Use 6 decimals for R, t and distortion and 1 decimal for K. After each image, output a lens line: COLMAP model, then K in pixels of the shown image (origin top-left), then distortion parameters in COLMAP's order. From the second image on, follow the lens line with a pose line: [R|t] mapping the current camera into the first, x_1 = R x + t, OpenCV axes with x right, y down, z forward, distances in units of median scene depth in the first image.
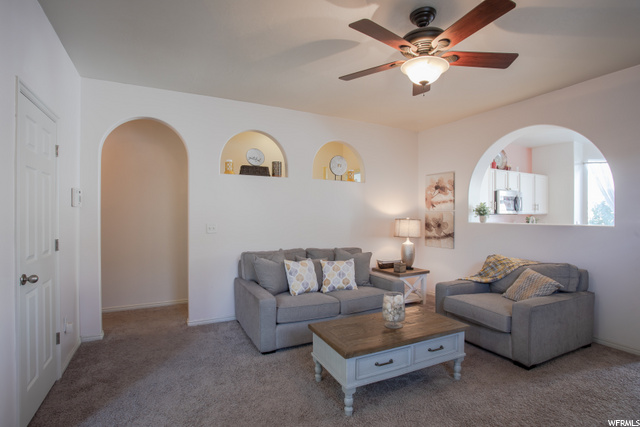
lens RADIAL K [[320.1, 0, 320.0], [0, 320.1, 213.5], [0, 0, 1]] dist [-0.063631, 0.030449]
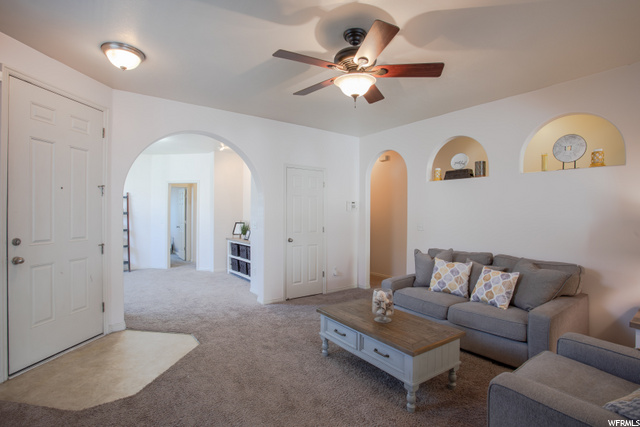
lens RADIAL K [[320.1, 0, 320.0], [0, 320.1, 213.5], [0, 0, 1]] dist [-0.063631, 0.030449]
pose [[0.158131, -0.002913, -0.987414, 0.848111], [-0.009239, 0.999948, -0.004430, 0.005550], [0.987375, 0.009823, 0.158096, 0.430145]]
